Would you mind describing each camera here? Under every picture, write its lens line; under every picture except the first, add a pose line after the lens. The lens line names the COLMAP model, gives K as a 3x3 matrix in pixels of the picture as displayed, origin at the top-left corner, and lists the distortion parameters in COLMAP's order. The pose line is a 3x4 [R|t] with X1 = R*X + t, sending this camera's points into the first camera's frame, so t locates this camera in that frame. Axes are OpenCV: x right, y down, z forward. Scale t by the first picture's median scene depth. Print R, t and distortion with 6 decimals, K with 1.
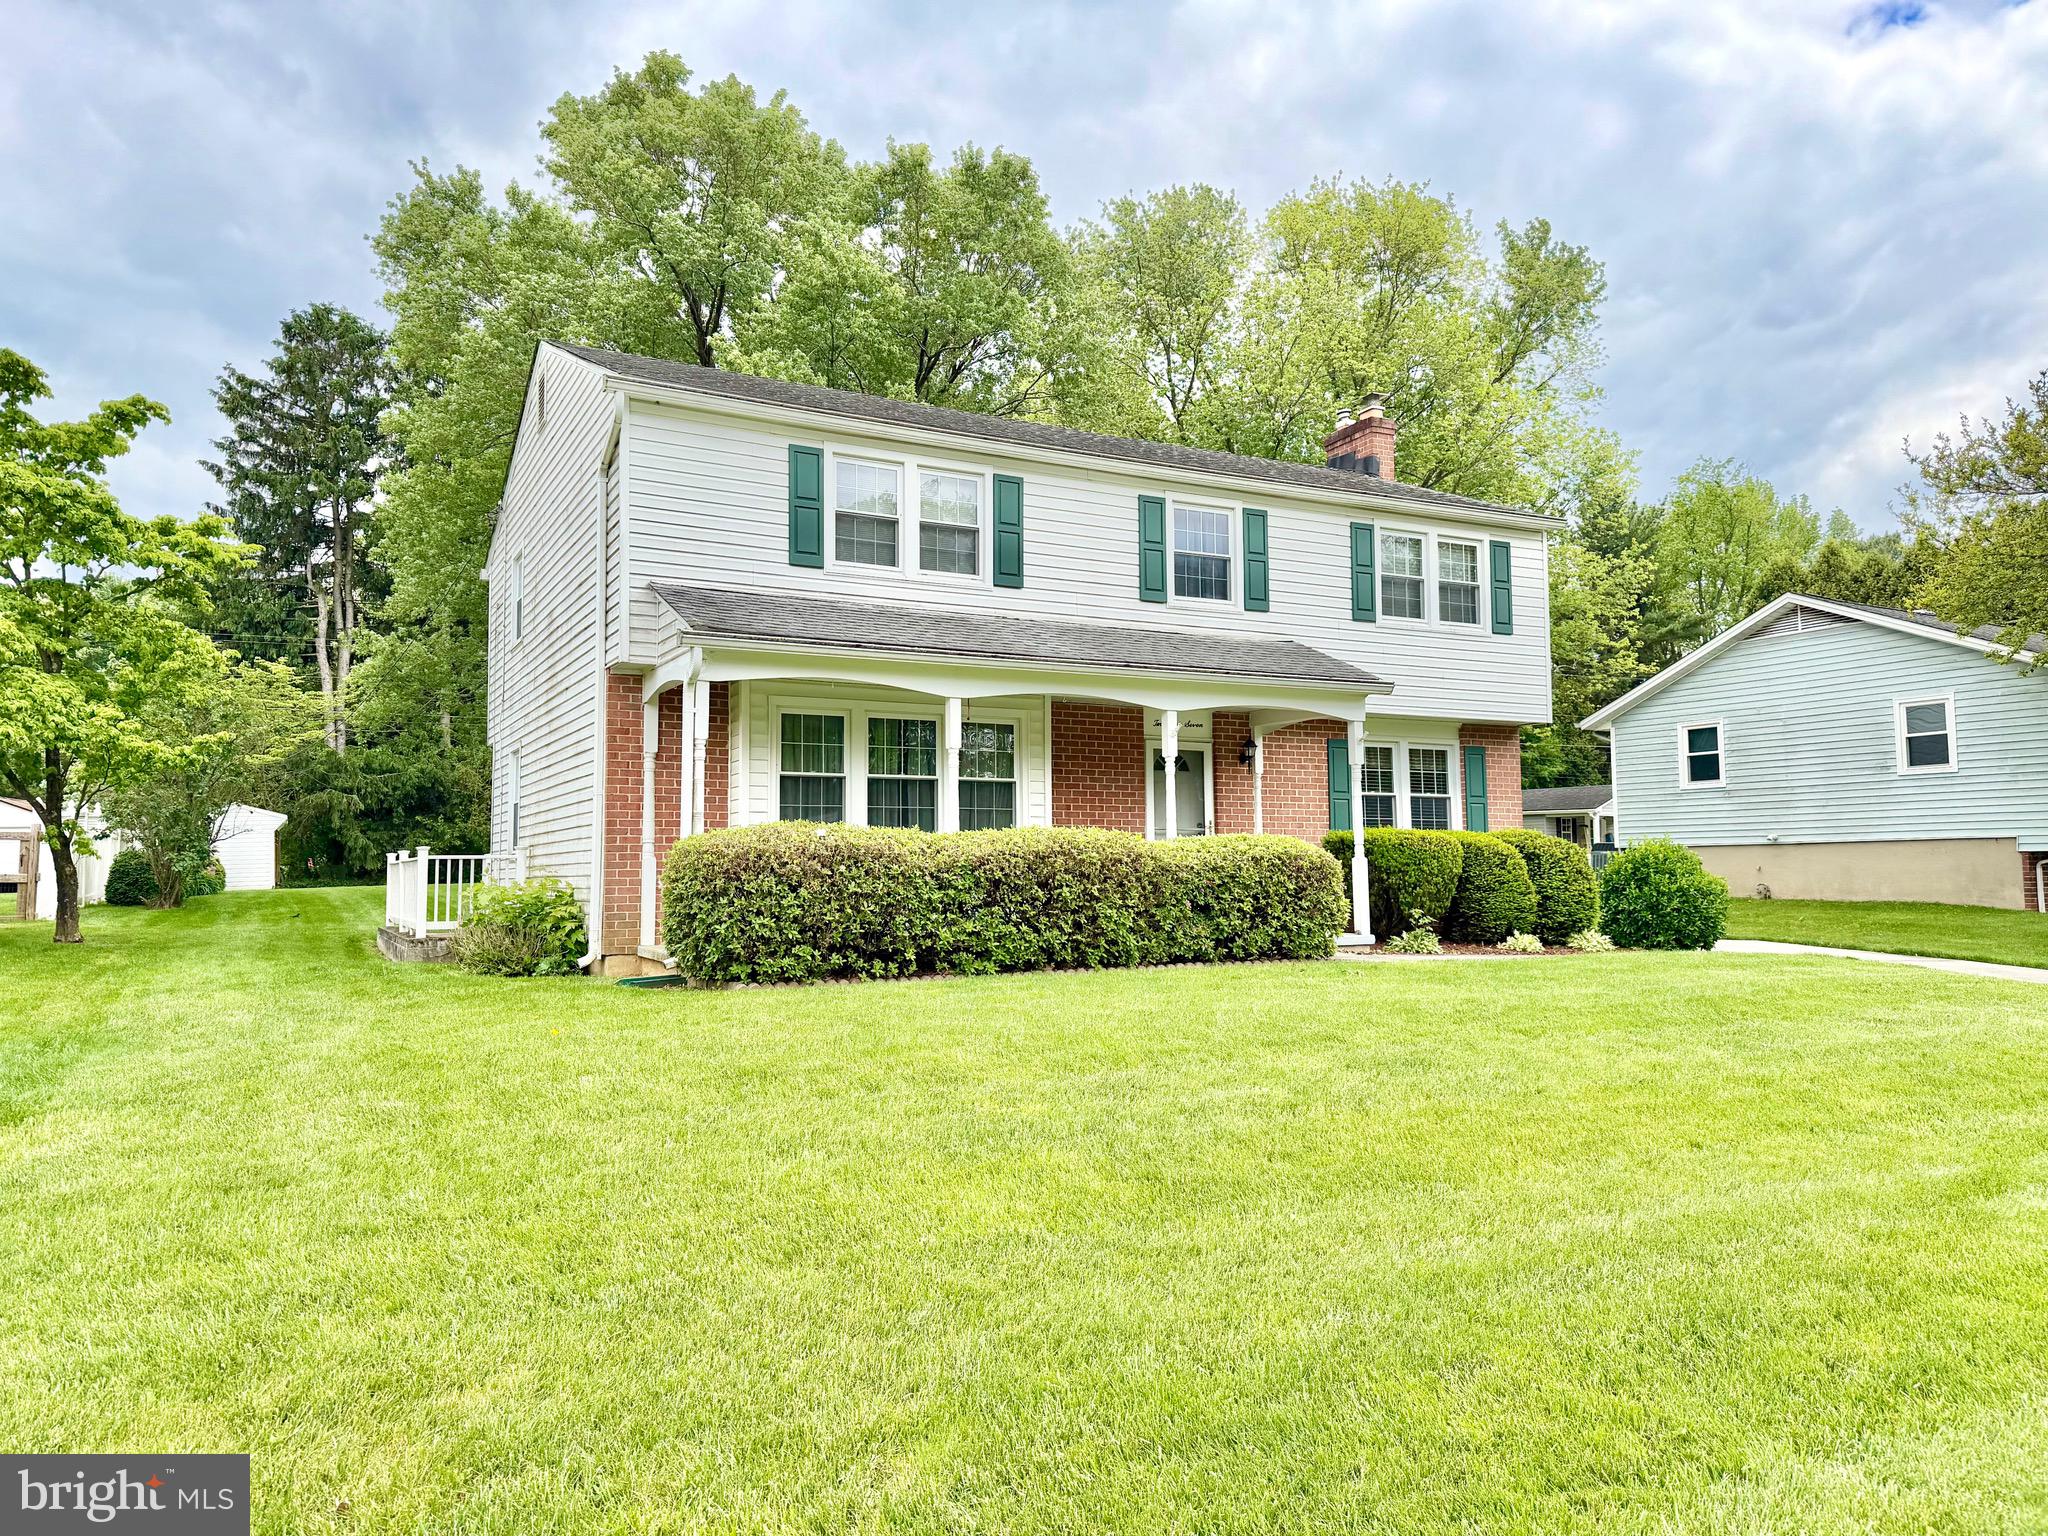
lens RADIAL K [[1428.2, 0, 953.5], [0, 1428.2, 757.9], [0, 0, 1]] dist [0.106038, 0.001013]
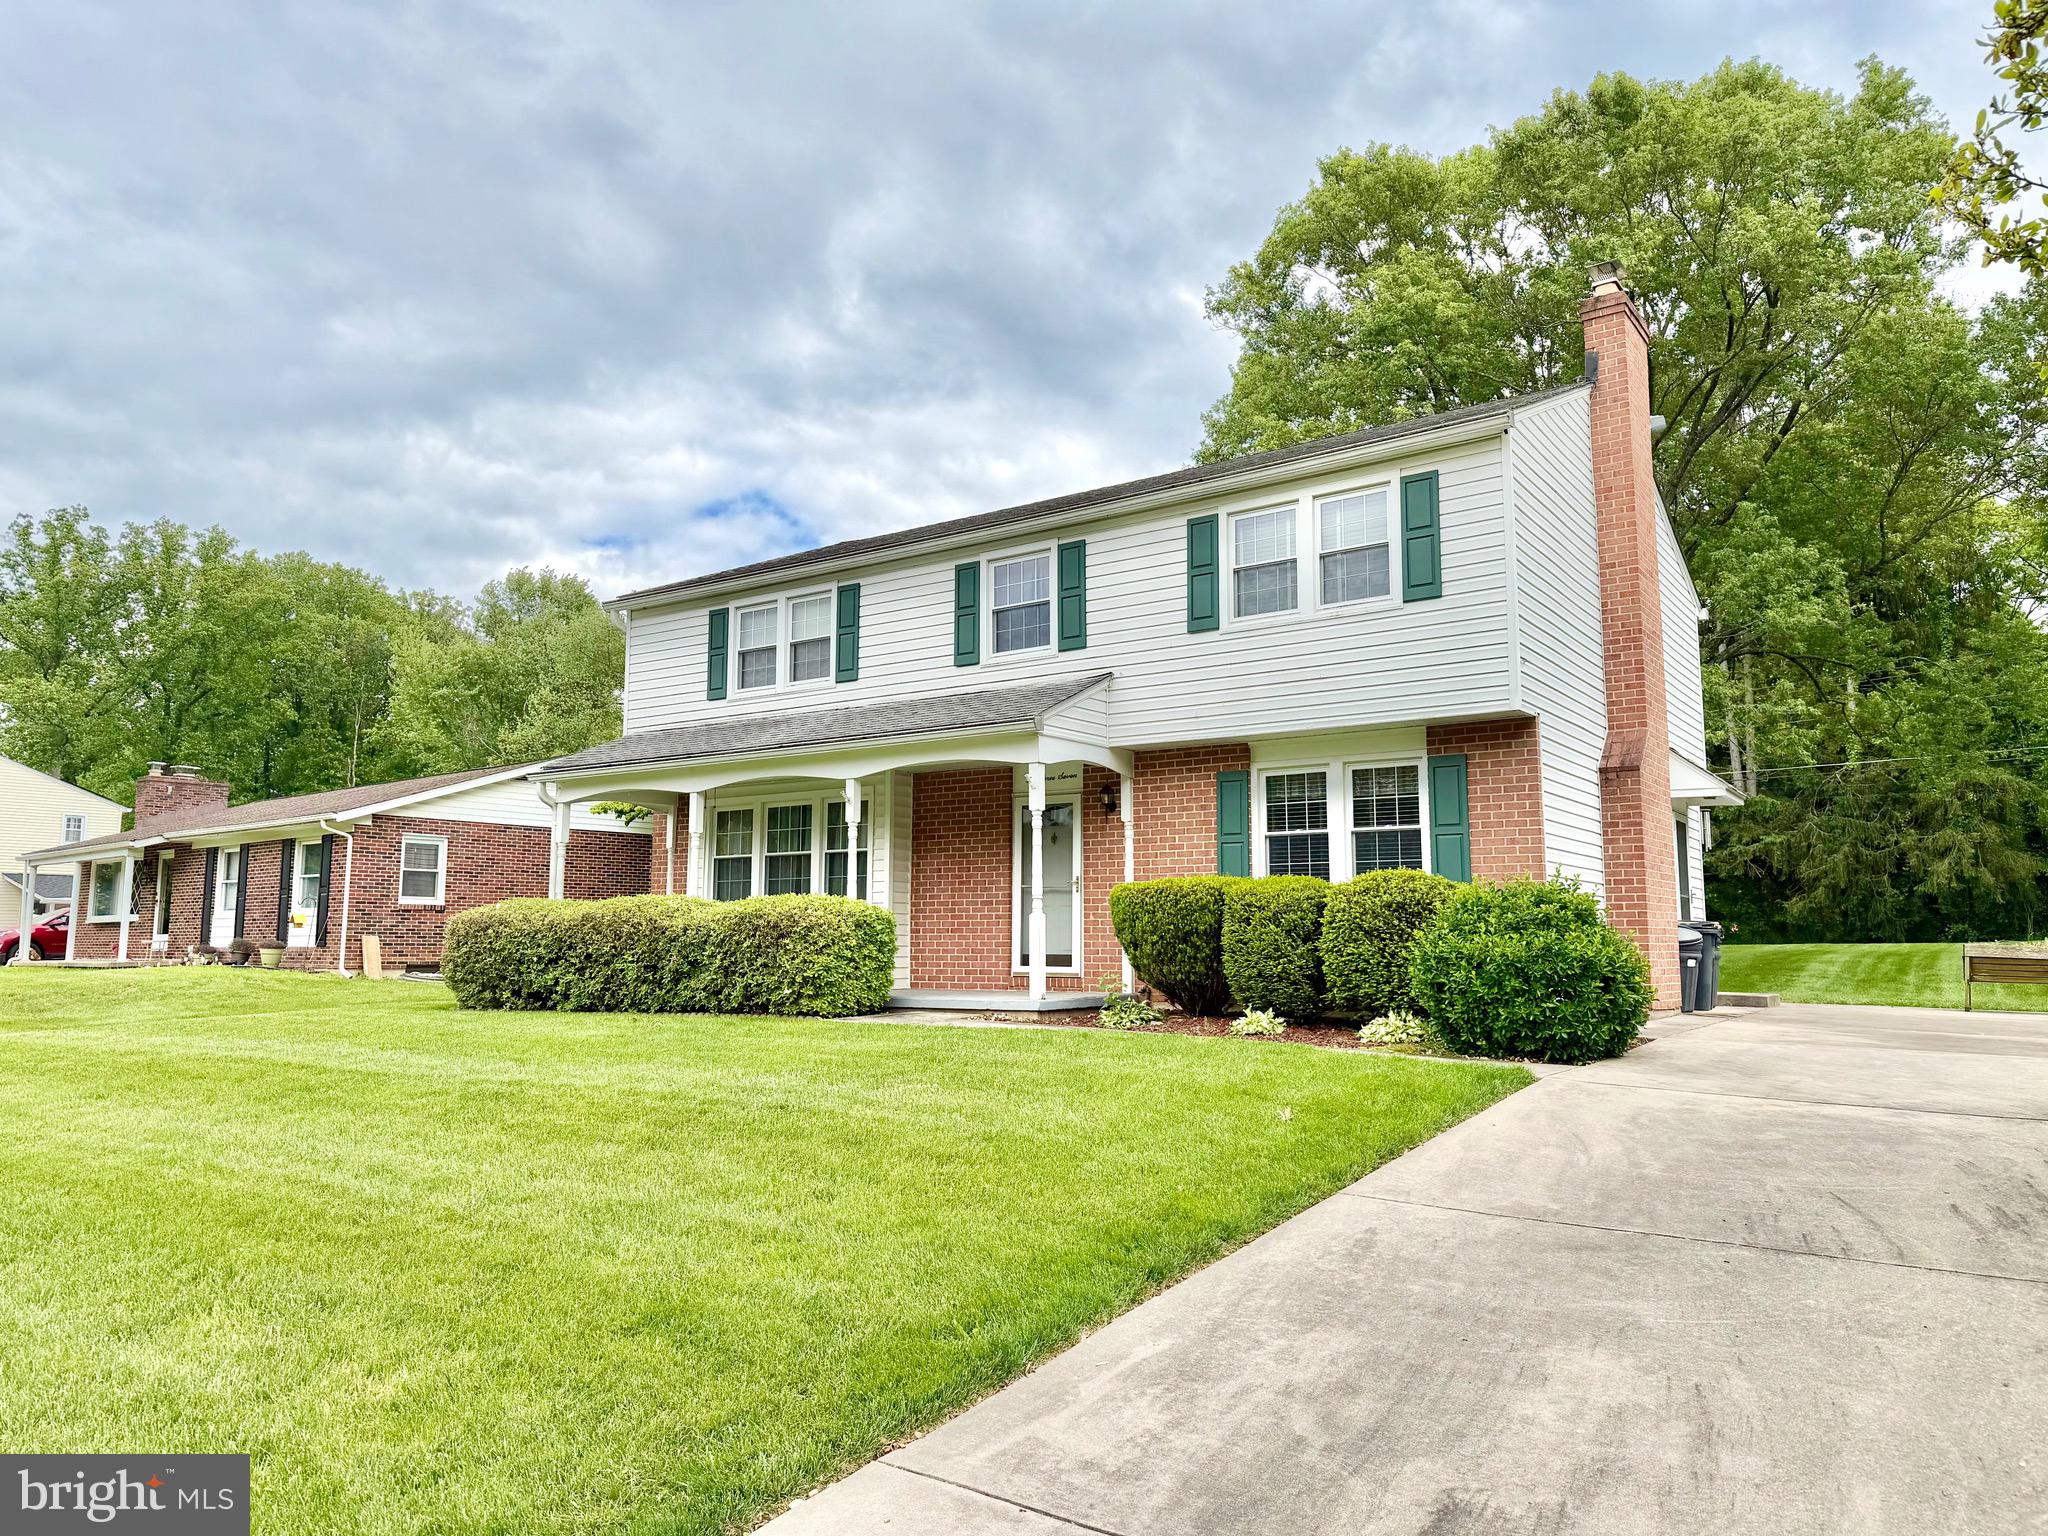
lens RADIAL K [[1428.2, 0, 953.5], [0, 1428.2, 757.9], [0, 0, 1]] dist [0.106038, 0.001013]
pose [[0.449867, -0.107107, -0.886650, 1.043005], [0.074783, 0.993814, -0.082109, 0.039874], [0.889959, -0.029368, 0.455093, 0.532530]]
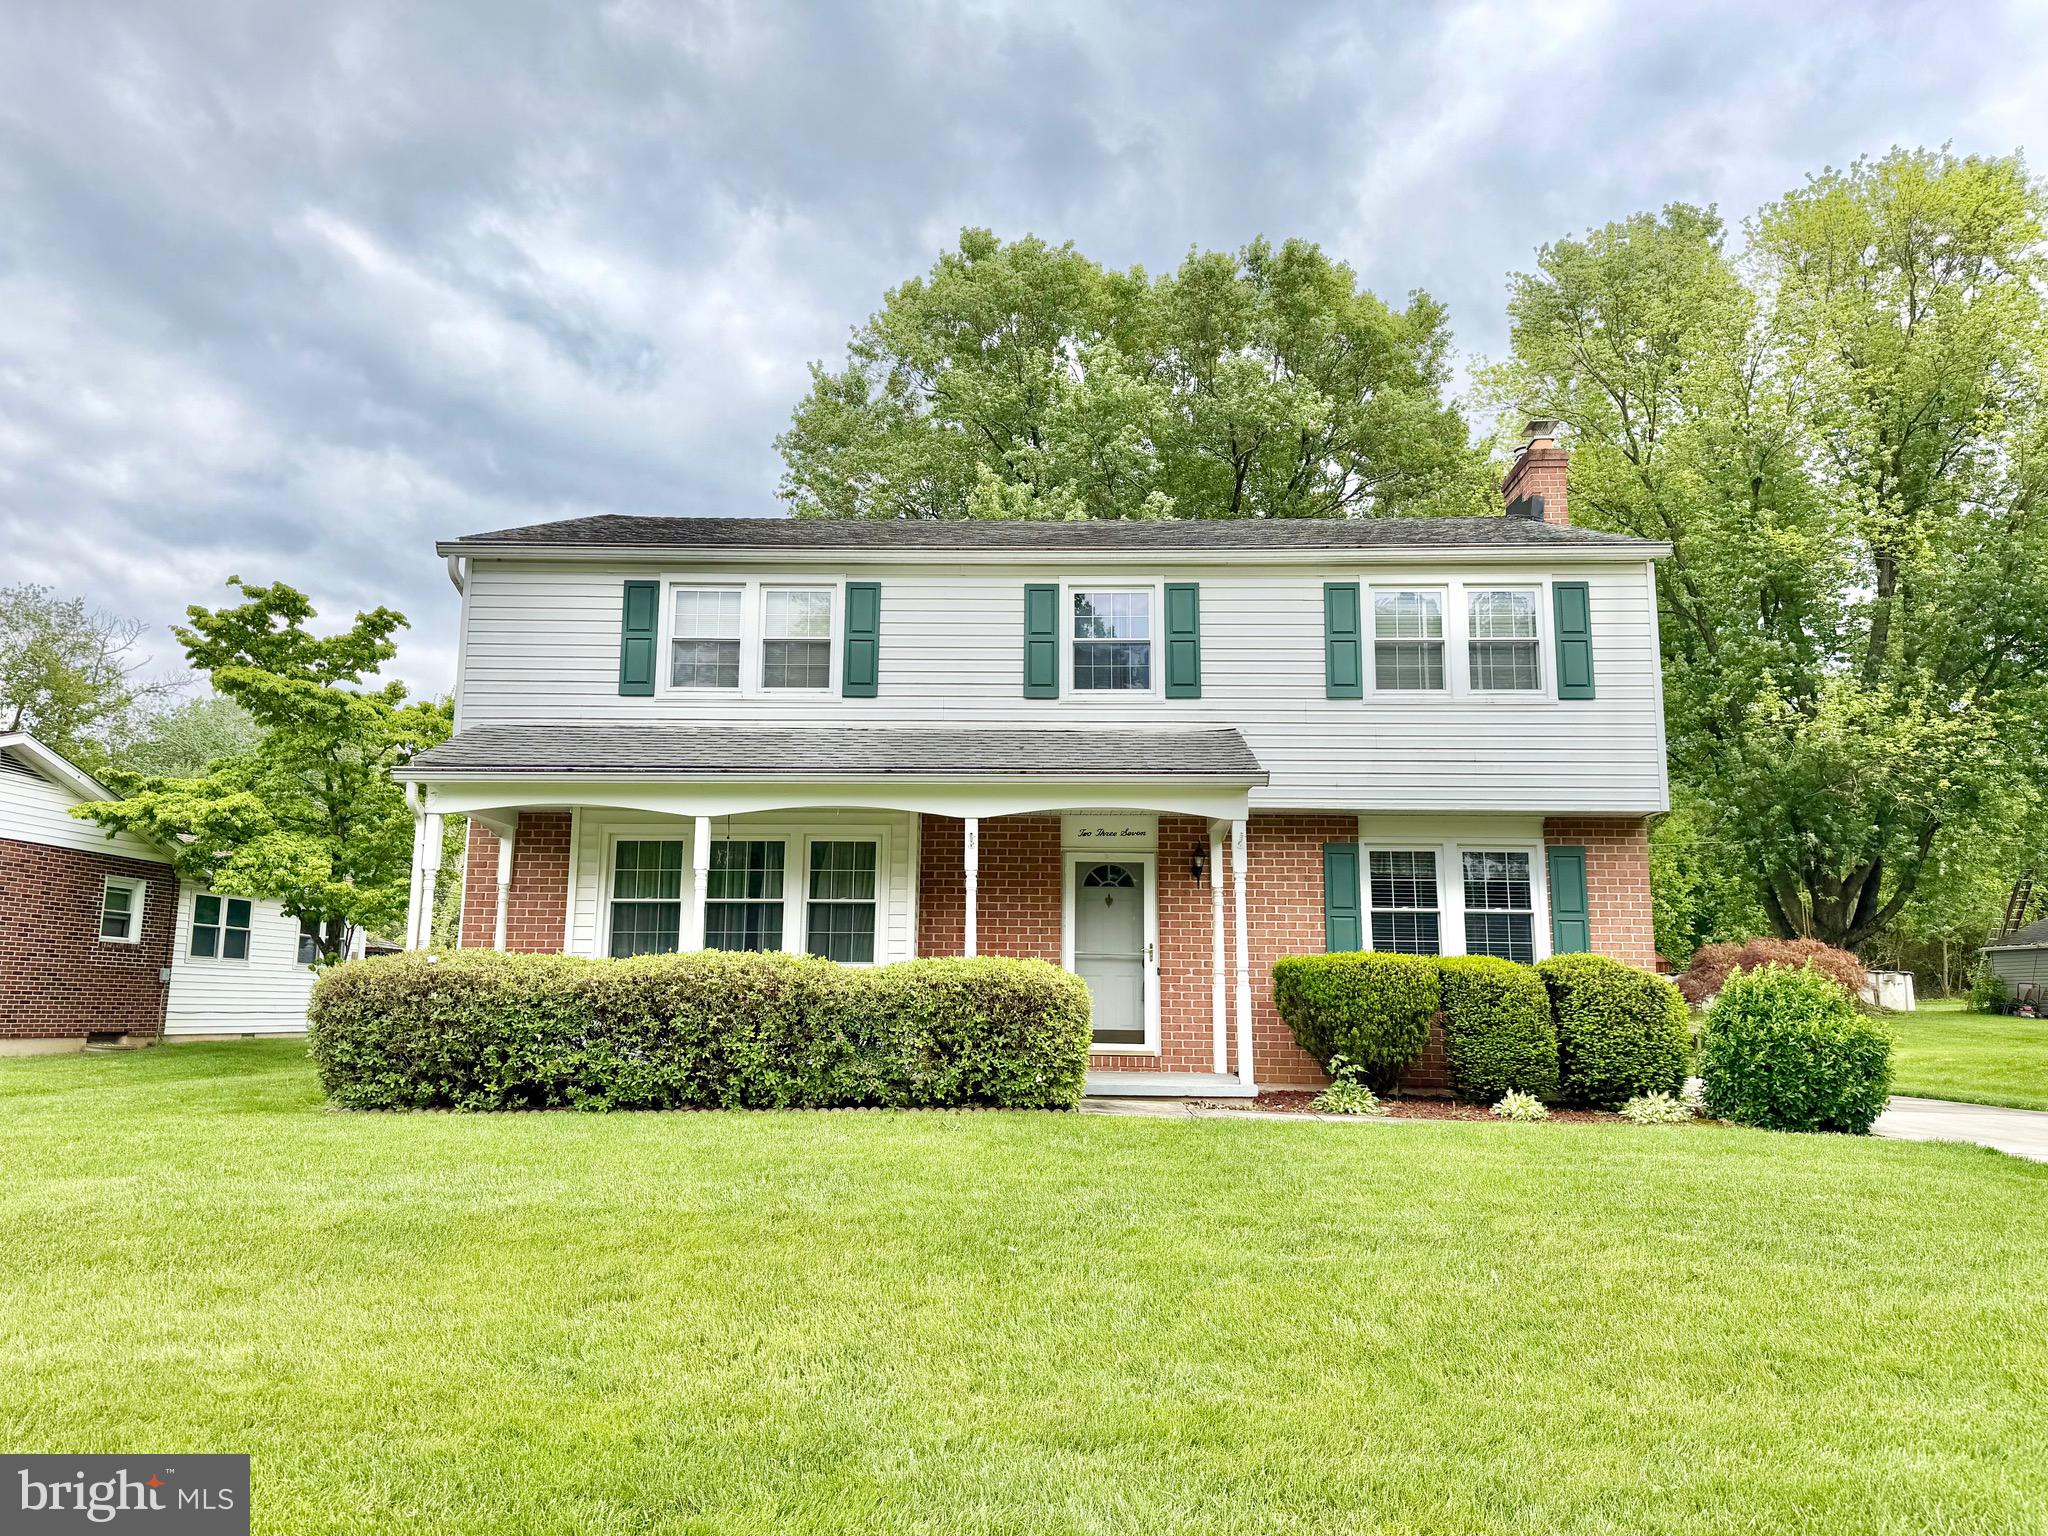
lens RADIAL K [[1333.4, 0, 973.9], [0, 1333.4, 778.5], [0, 0, 1]] dist [0.100683, 0.000364]
pose [[0.880620, -0.067298, -0.469019, 0.497610], [0.025835, 0.995209, -0.094291, 0.019125], [0.473118, 0.070918, 0.878140, 0.250056]]
